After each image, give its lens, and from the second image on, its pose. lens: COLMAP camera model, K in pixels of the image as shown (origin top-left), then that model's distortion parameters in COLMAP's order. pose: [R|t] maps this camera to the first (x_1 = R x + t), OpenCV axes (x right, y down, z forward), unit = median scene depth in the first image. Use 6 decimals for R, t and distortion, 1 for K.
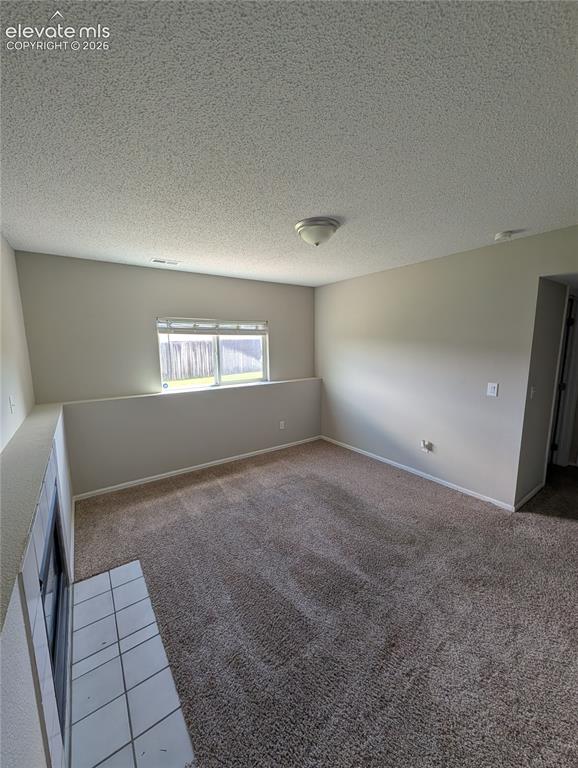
lens RADIAL K [[295.5, 0, 288.4], [0, 295.5, 384.9], [0, 0, 1]] dist [0.001000, 0.000464]
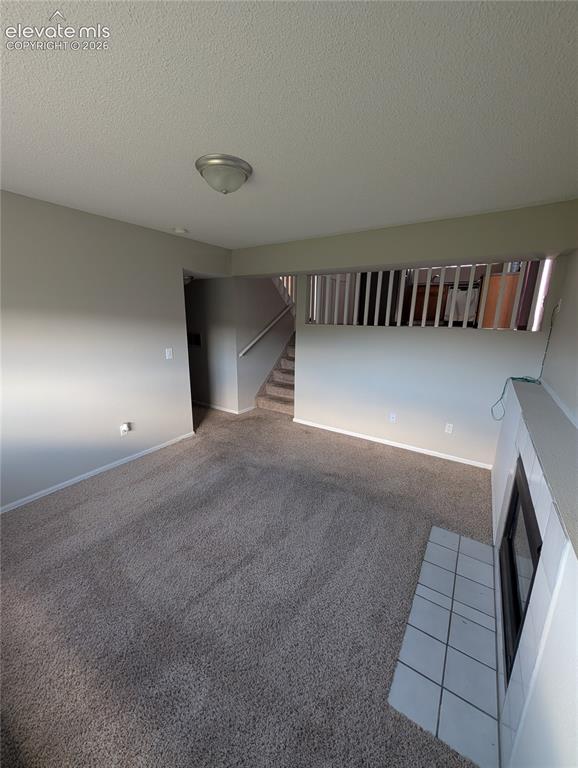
lens RADIAL K [[295.5, 0, 288.4], [0, 295.5, 384.9], [0, 0, 1]] dist [0.001000, 0.000464]
pose [[-0.370174, -0.210377, 0.904827, -0.647882], [0.130325, 0.952626, 0.274808, -0.134823], [-0.919775, 0.219648, -0.325220, 0.966008]]
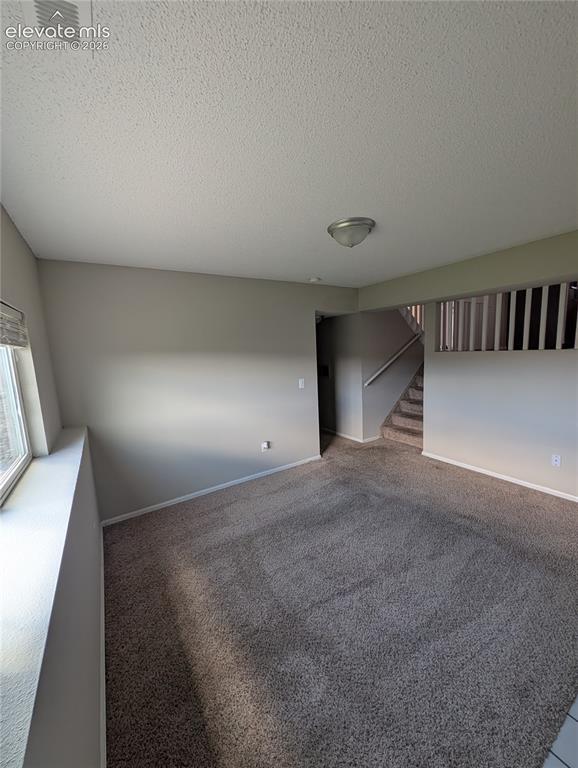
lens RADIAL K [[295.5, 0, 288.4], [0, 295.5, 384.9], [0, 0, 1]] dist [0.001000, 0.000464]
pose [[0.041744, -0.113686, 0.992639, -0.727436], [0.194221, 0.975477, 0.103553, -0.137205], [-0.980069, 0.188468, 0.062801, 0.969256]]
